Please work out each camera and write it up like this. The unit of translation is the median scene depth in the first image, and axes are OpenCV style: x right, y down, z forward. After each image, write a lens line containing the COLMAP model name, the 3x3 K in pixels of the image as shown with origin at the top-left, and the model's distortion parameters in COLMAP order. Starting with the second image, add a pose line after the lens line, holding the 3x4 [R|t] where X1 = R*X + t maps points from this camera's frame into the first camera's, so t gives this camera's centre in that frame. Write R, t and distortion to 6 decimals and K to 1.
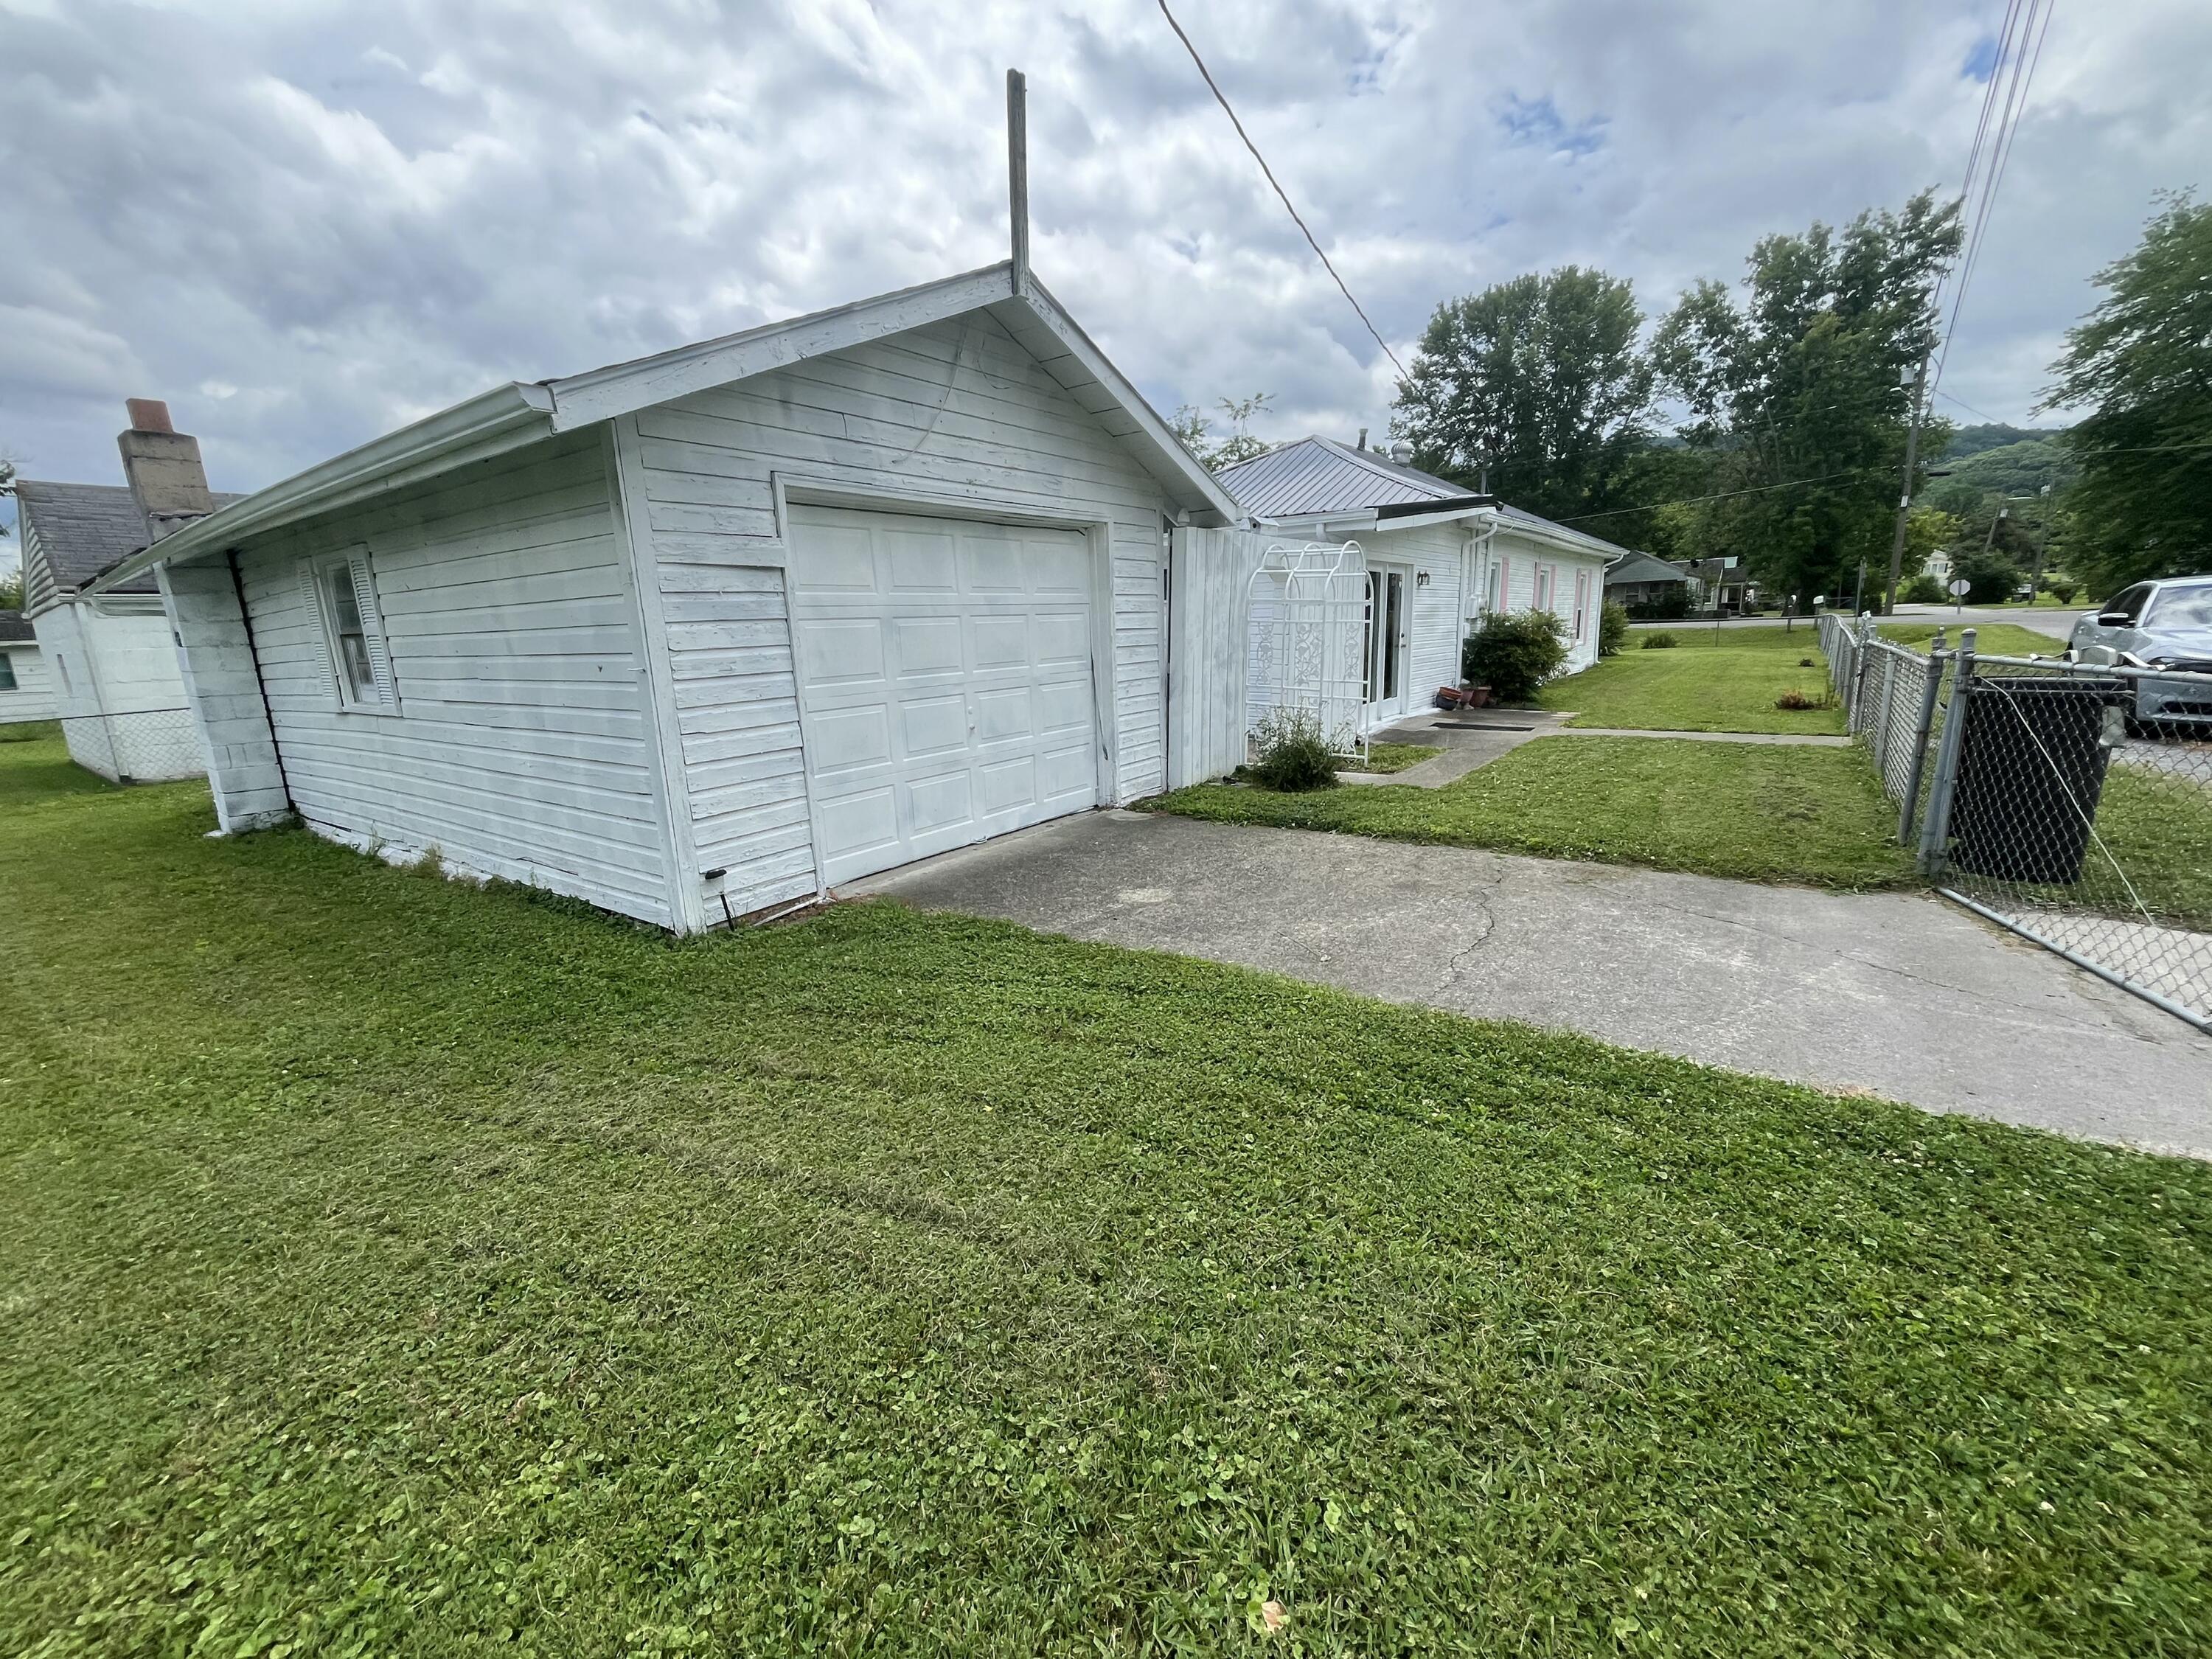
lens RADIAL K [[895.0, 0, 1096.8], [0, 895.0, 827.3], [0, 0, 1]] dist [-0.001162, -0.001437]
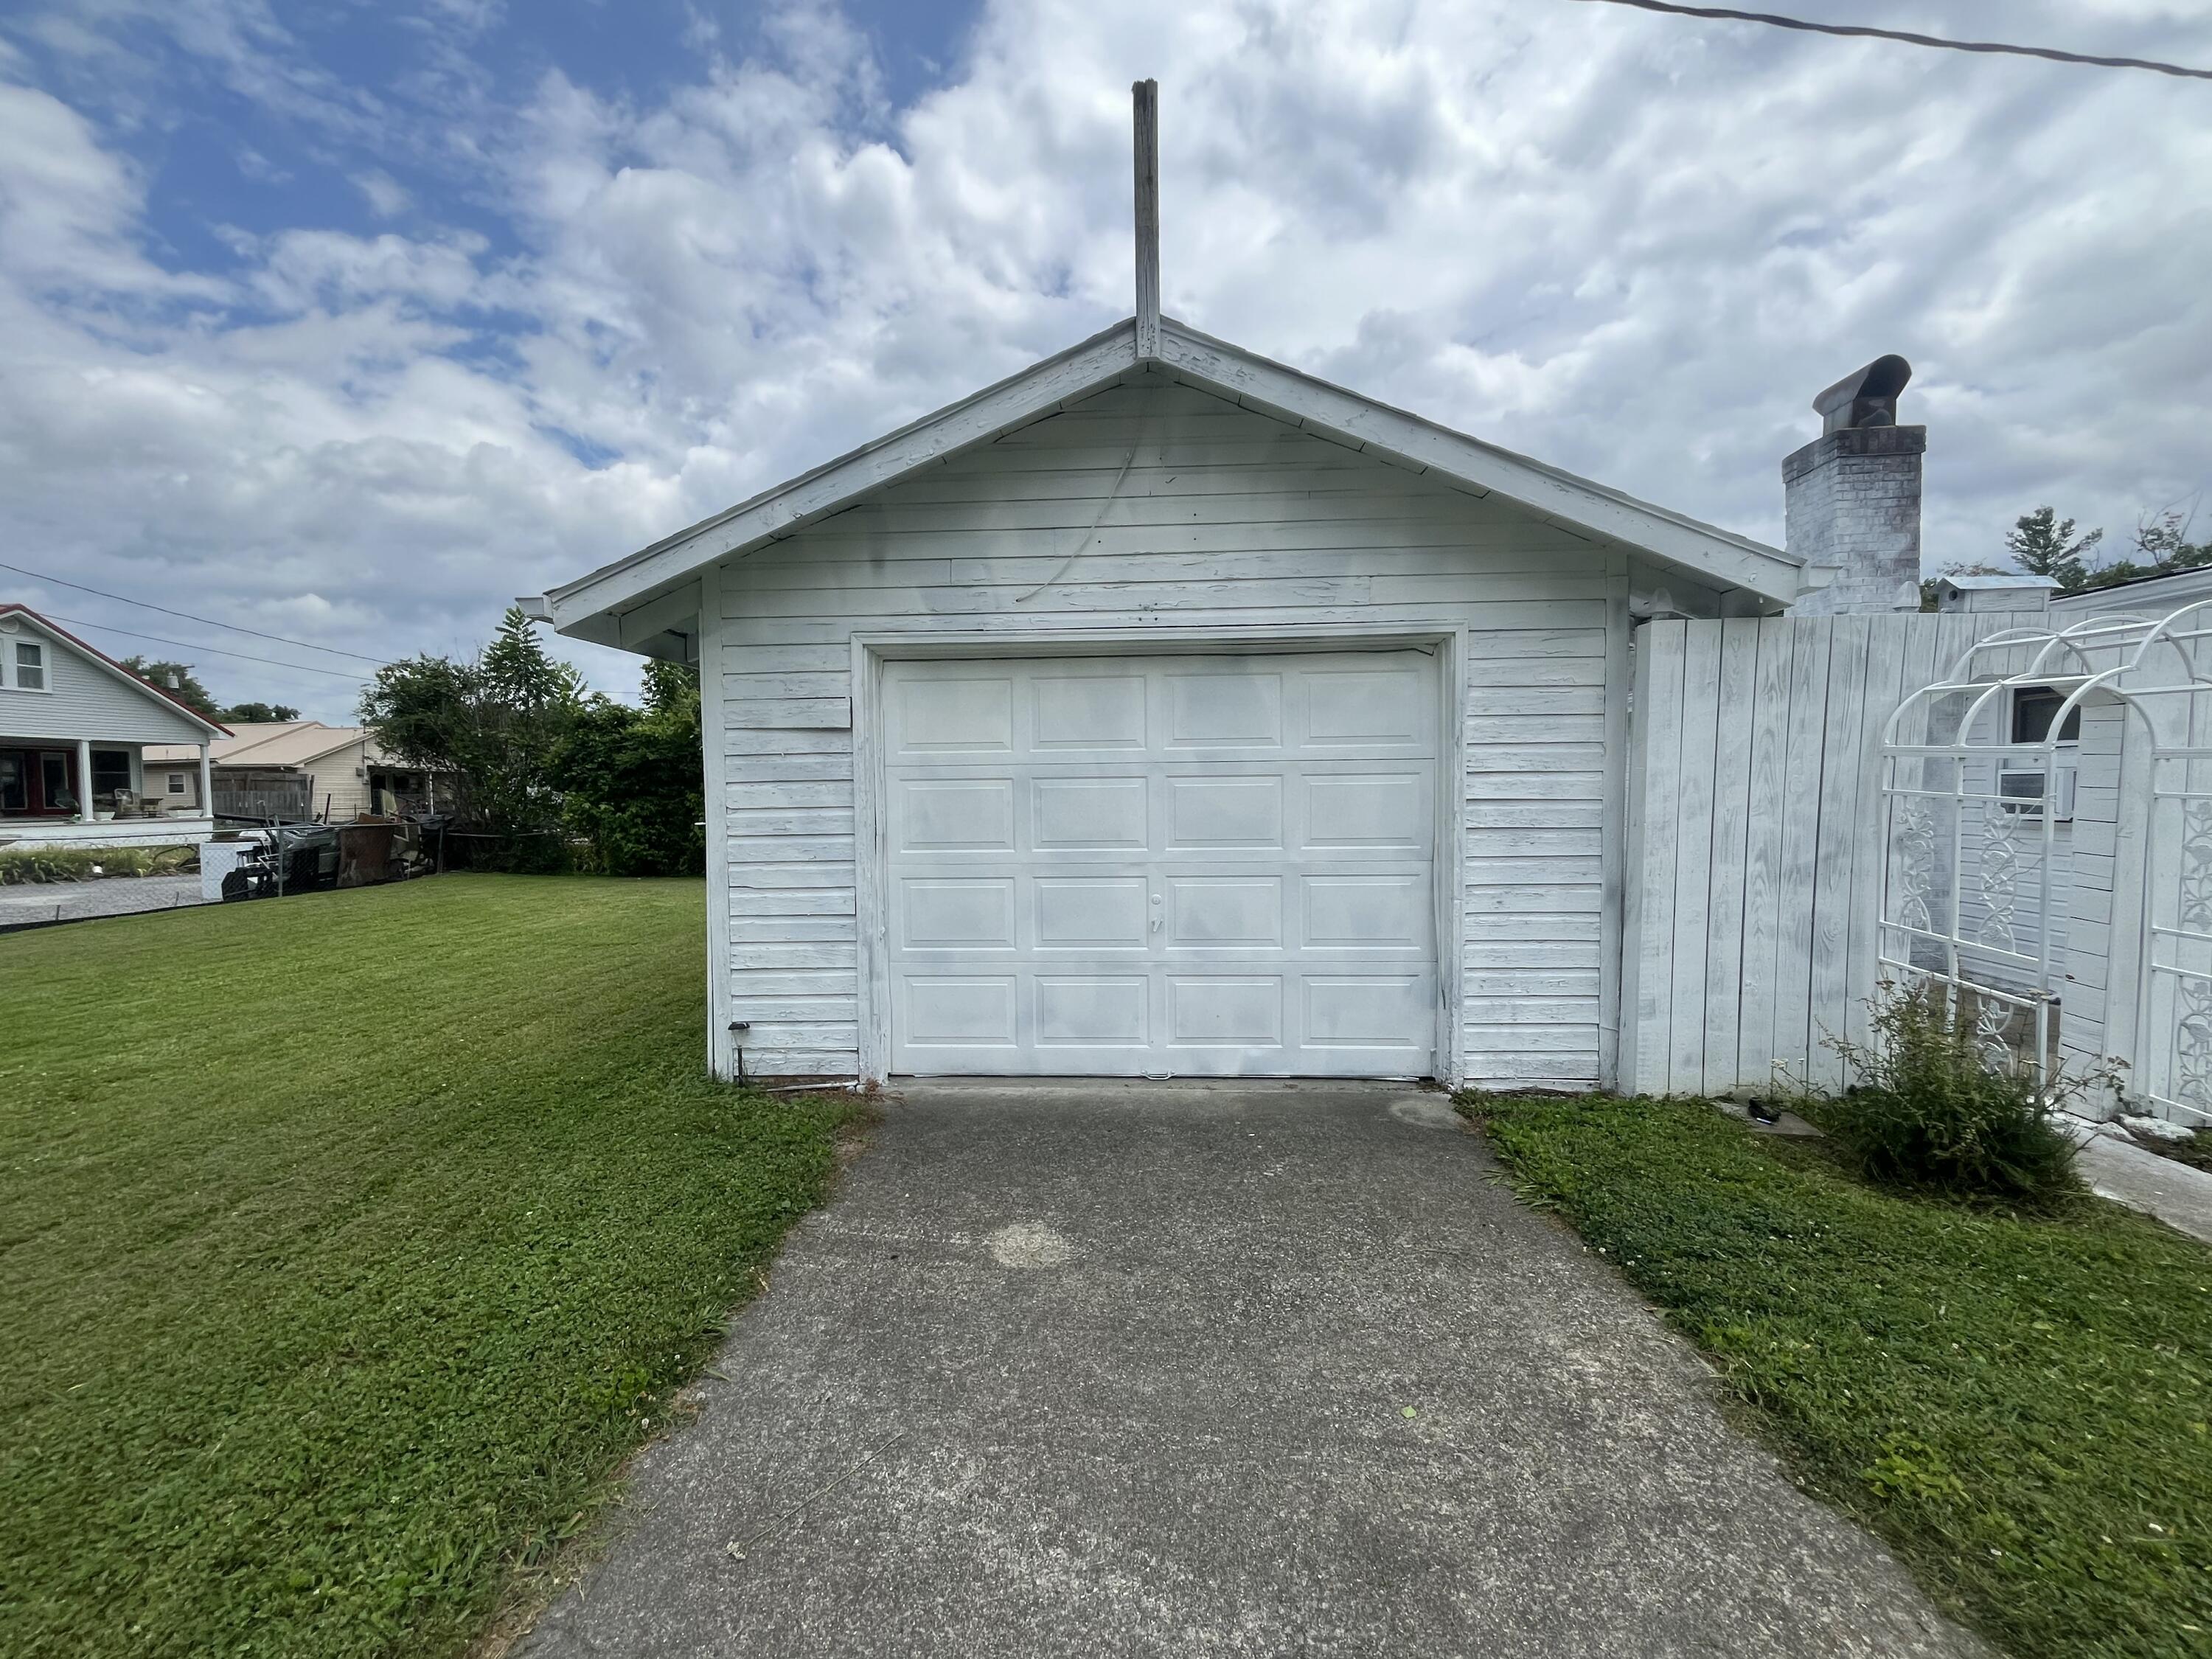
lens RADIAL K [[895.0, 0, 1099.5], [0, 895.0, 831.6], [0, 0, 1]] dist [-0.001162, -0.001437]
pose [[0.547218, 0.070597, -0.834007, 0.522369], [-0.192800, 0.980272, -0.043524, -0.166011], [0.814482, 0.184614, 0.550034, 0.617095]]
